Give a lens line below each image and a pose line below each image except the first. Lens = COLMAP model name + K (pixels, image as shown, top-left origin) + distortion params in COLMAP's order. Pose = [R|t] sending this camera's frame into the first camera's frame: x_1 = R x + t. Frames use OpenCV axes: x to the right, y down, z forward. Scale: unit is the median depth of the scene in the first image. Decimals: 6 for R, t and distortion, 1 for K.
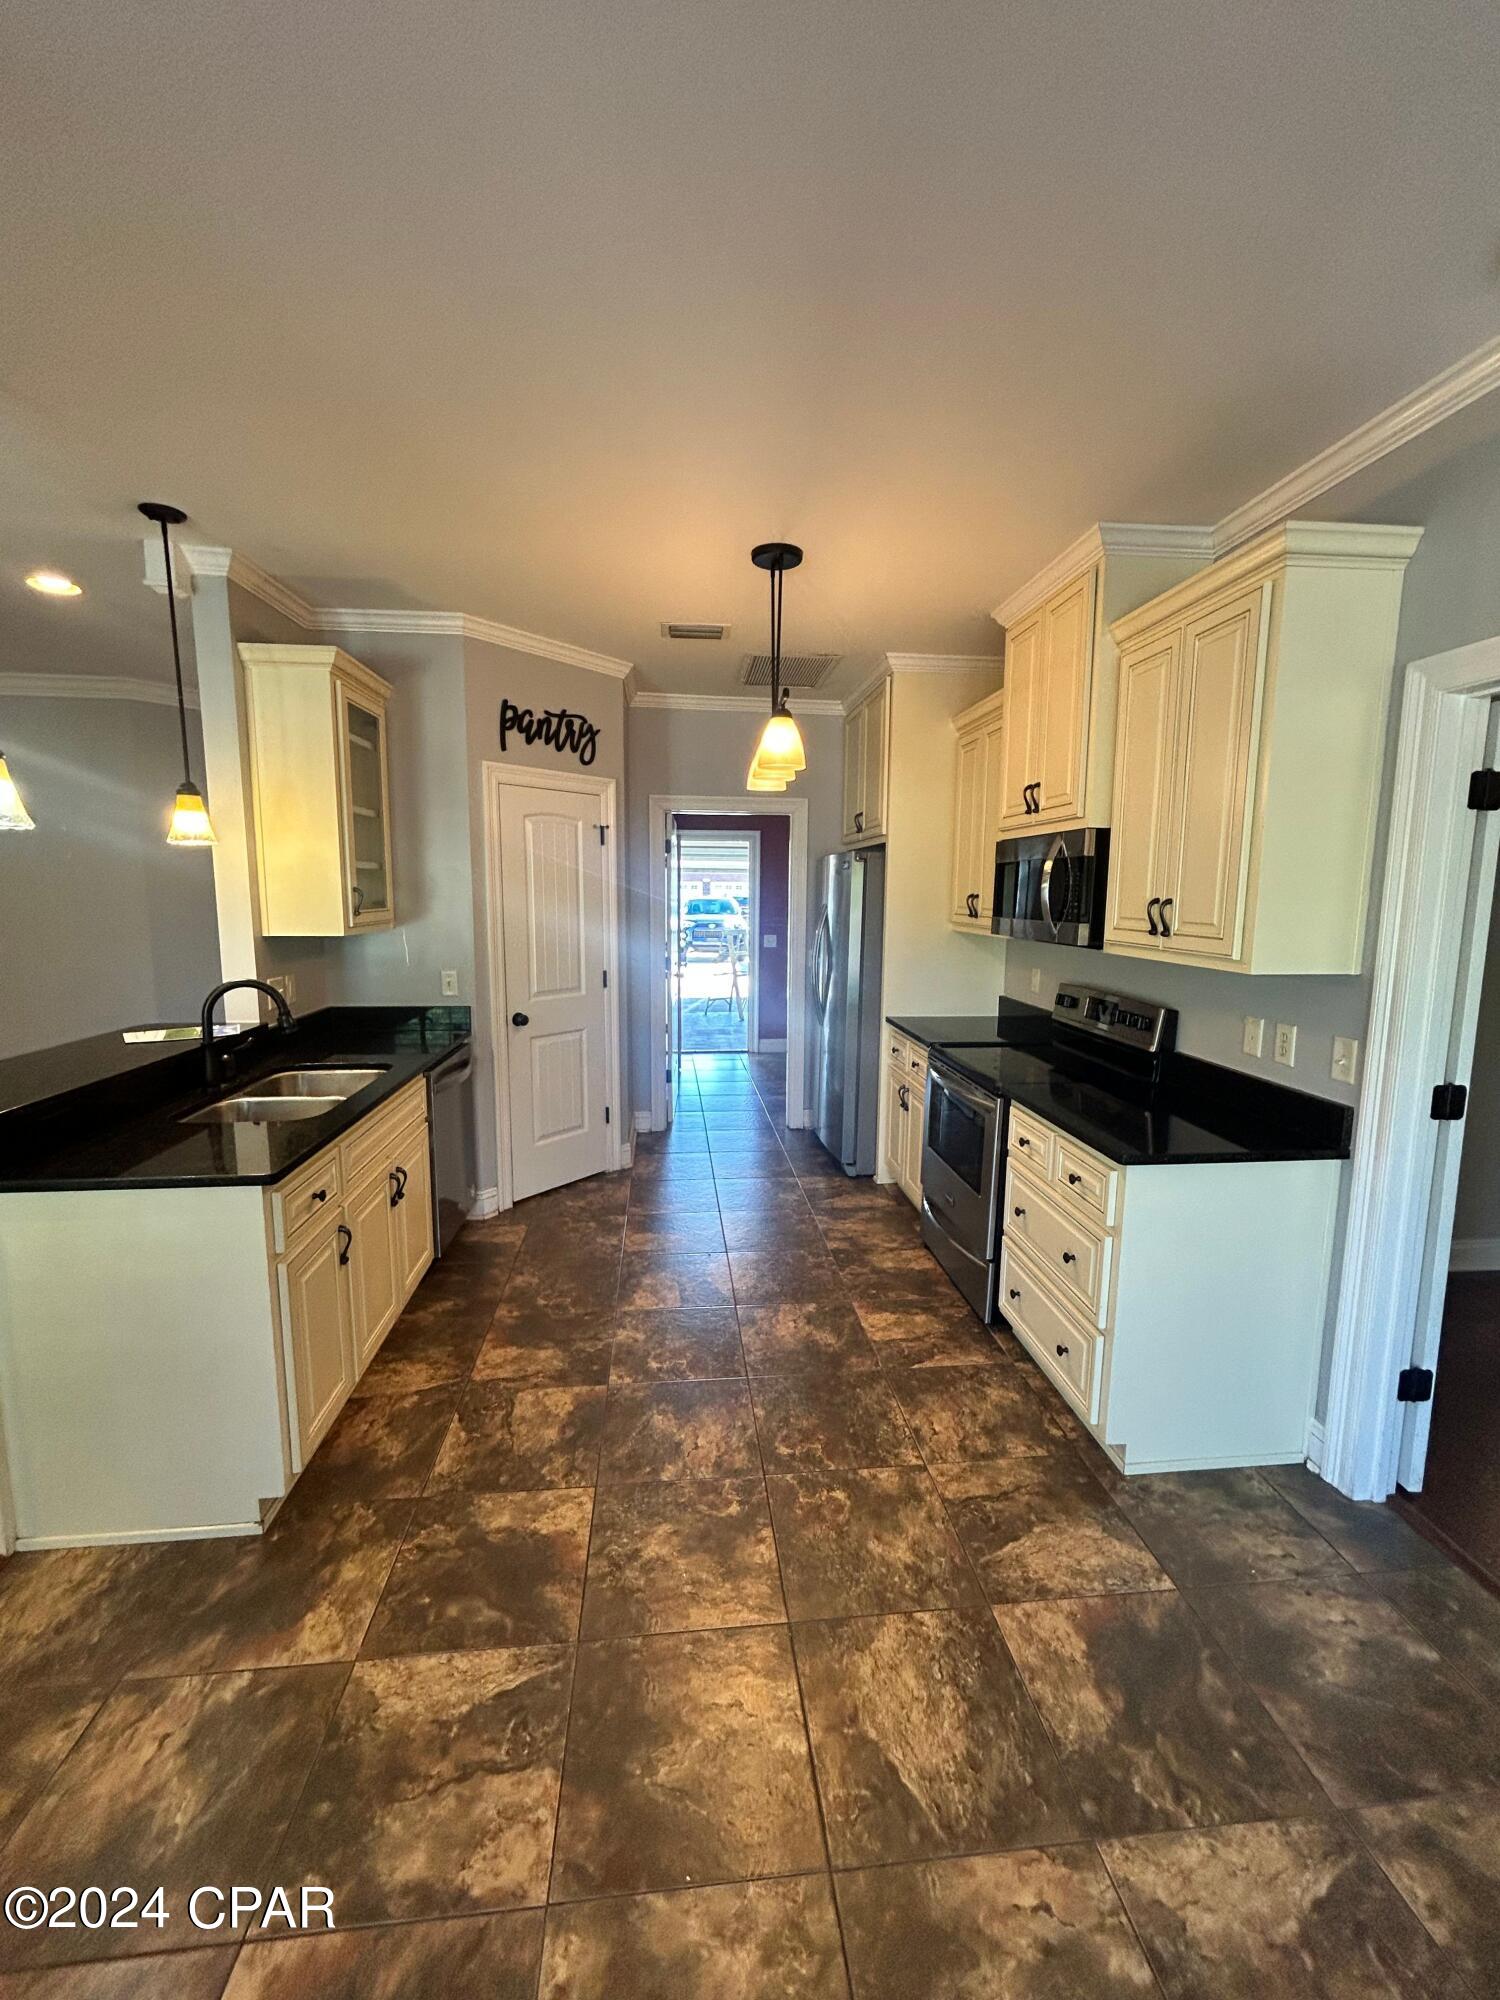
lens RADIAL K [[813.2, 0, 752.8], [0, 813.2, 995.9], [0, 0, 1]] dist [-0.000451, 0.001279]
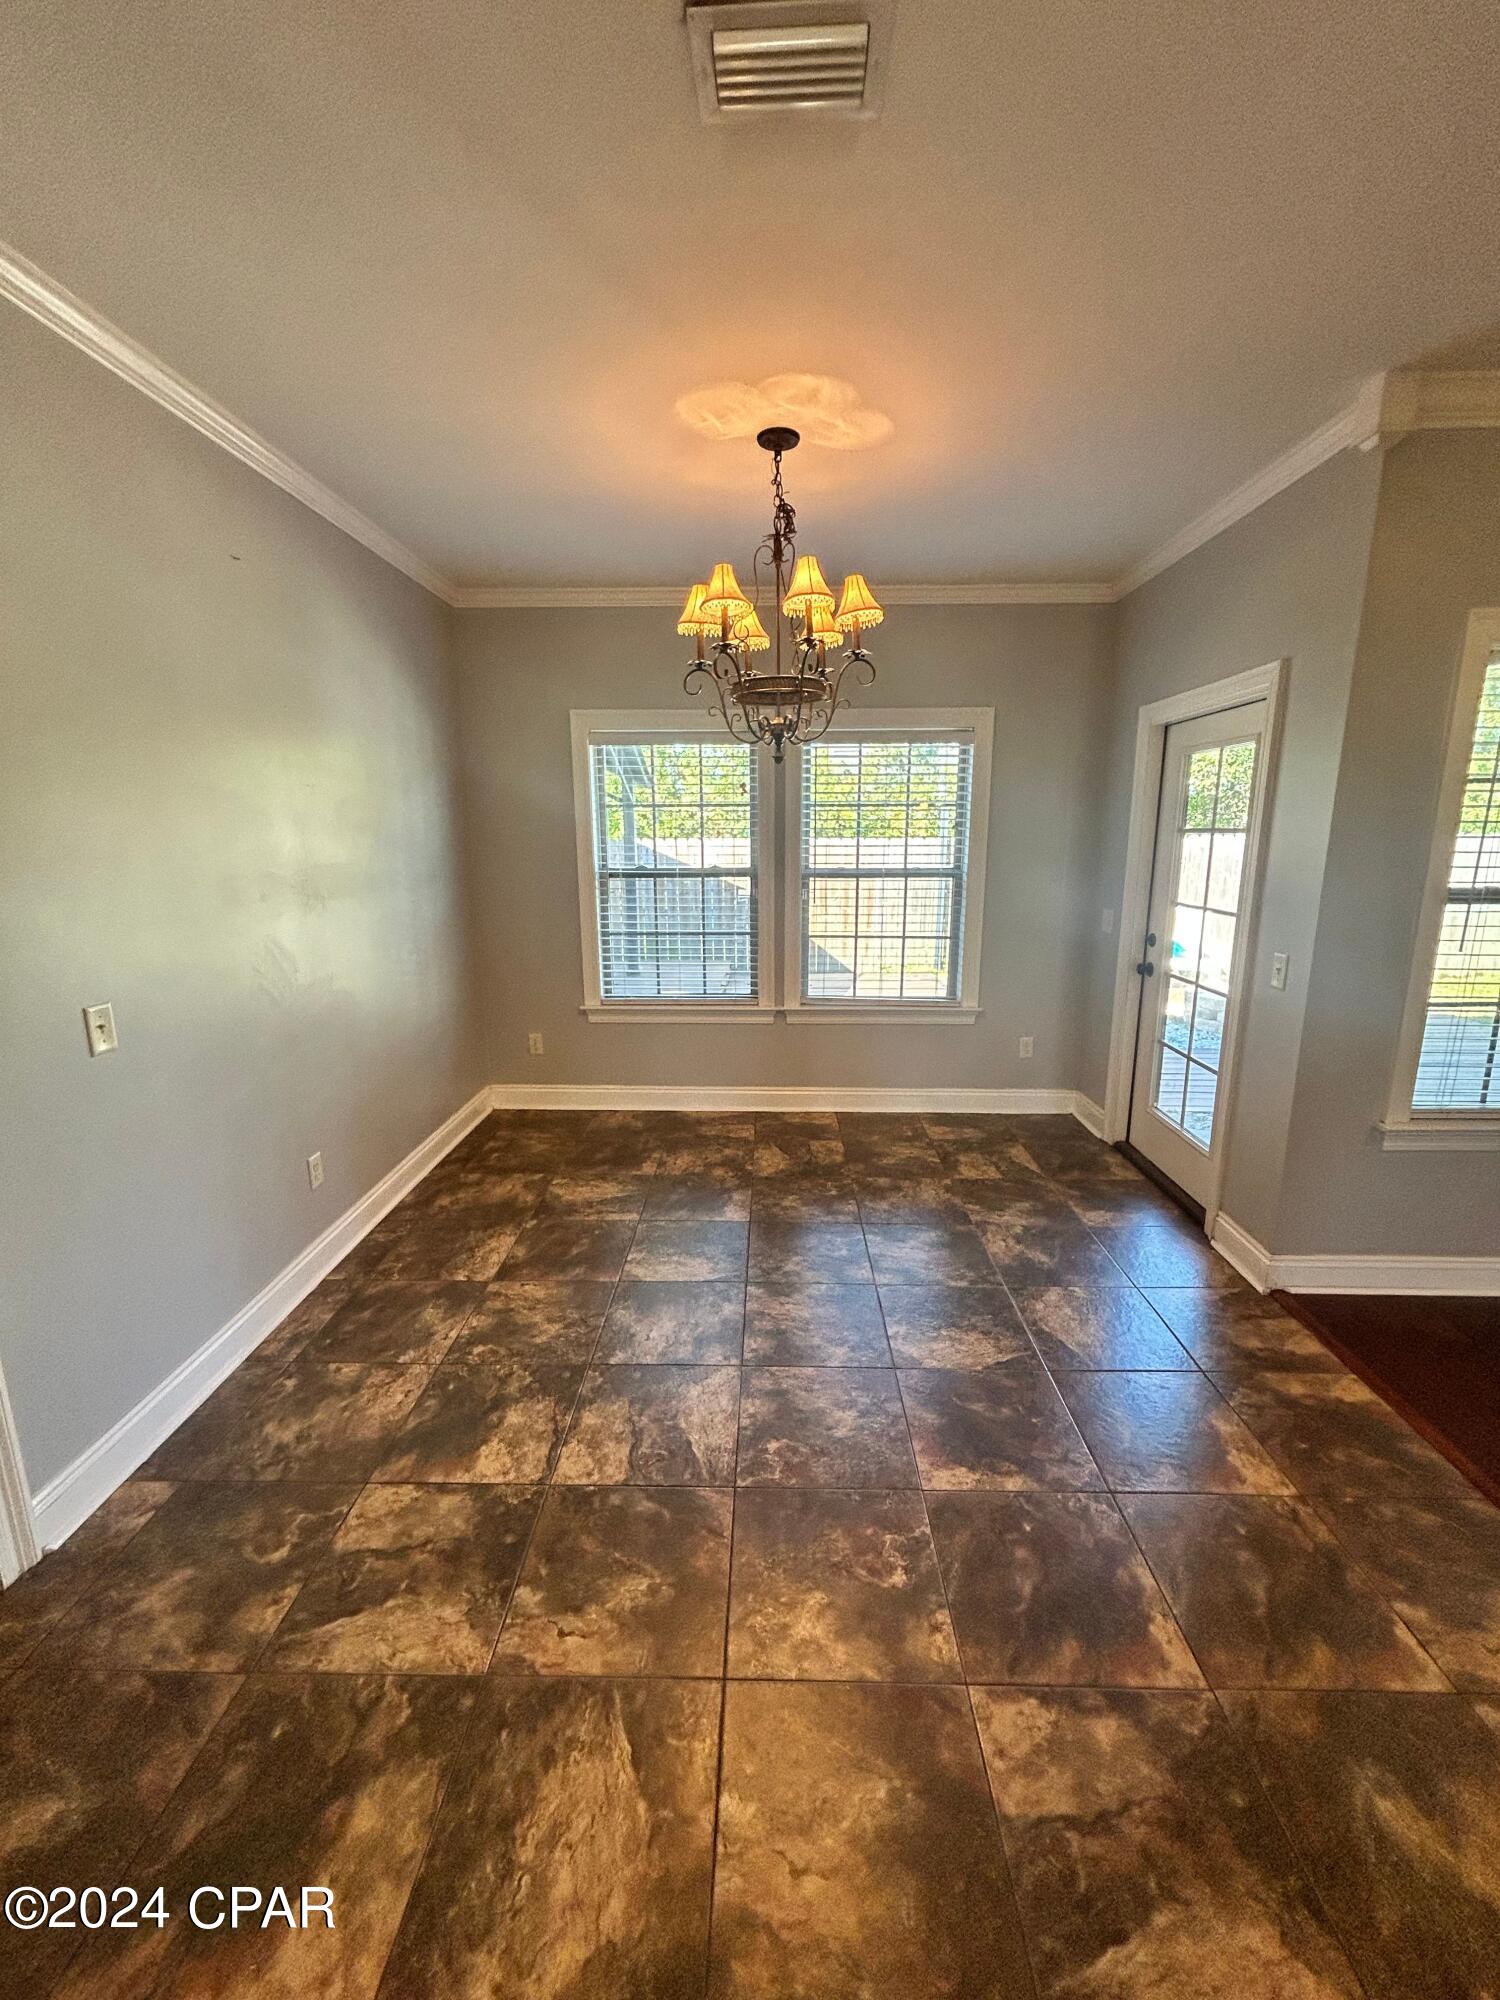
lens RADIAL K [[813.2, 0, 752.8], [0, 813.2, 995.9], [0, 0, 1]] dist [-0.000451, 0.001279]
pose [[-0.991692, -0.030304, 0.125014, -0.029789], [0.012544, 0.944440, 0.328444, -0.107479], [-0.128022, 0.327284, -0.936213, 0.871633]]
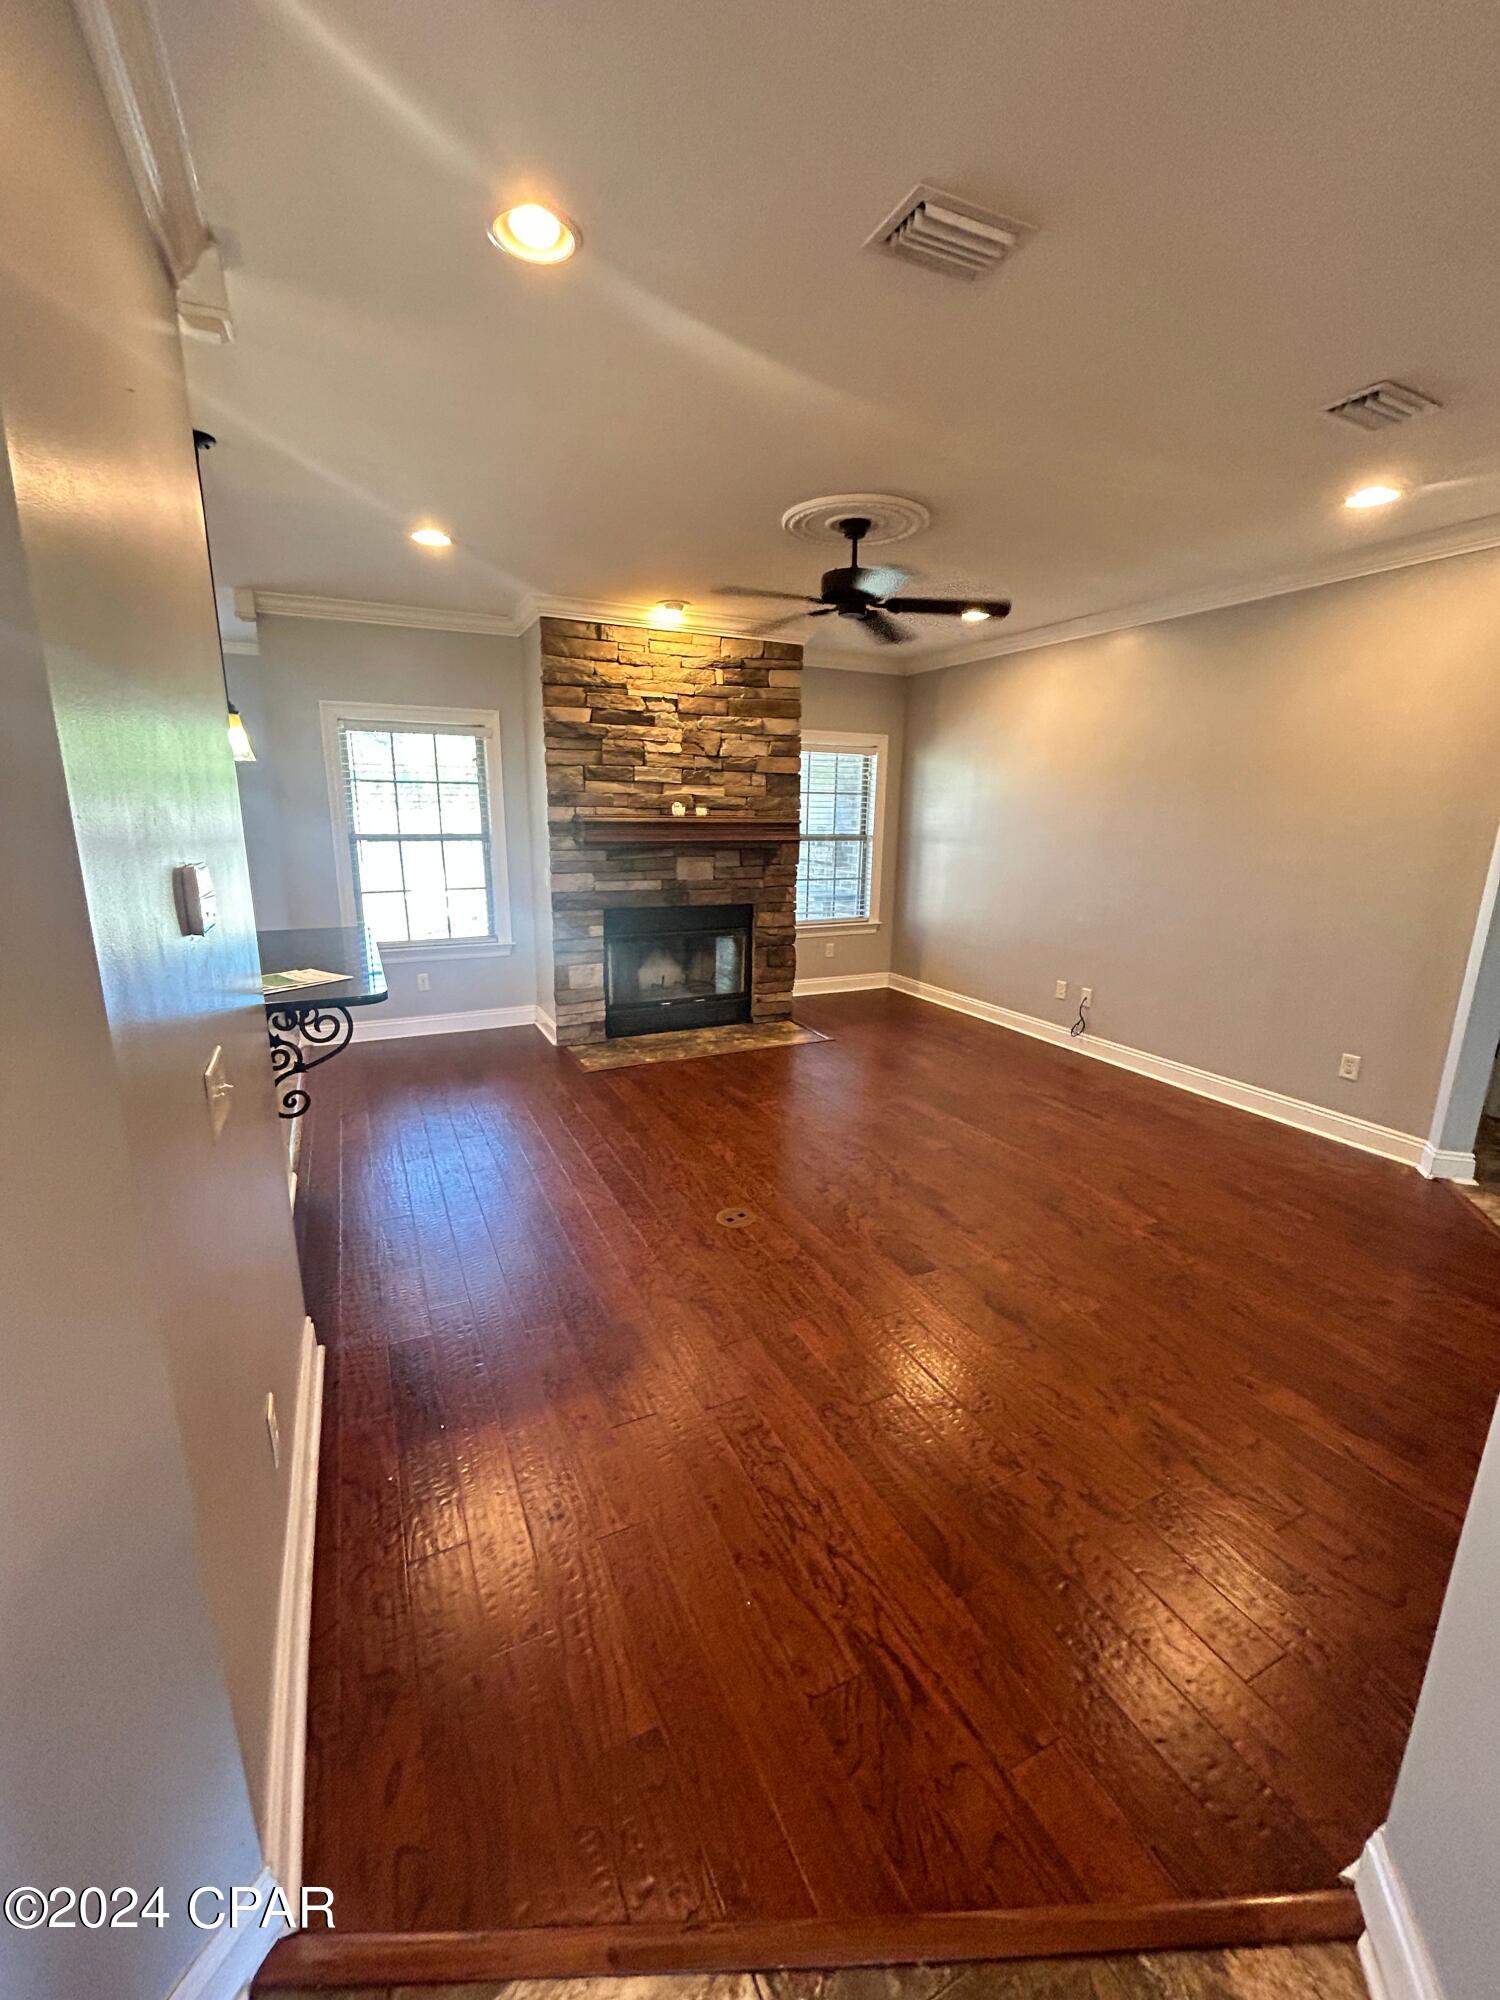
lens RADIAL K [[812.9, 0, 752.4], [0, 812.9, 996.1], [0, 0, 1]] dist [0.012167, -0.003338]
pose [[-0.938606, 0.059387, -0.339840, -0.926509], [-0.065395, 0.936586, 0.344282, -0.273937], [0.338736, 0.345369, -0.875202, 2.008874]]
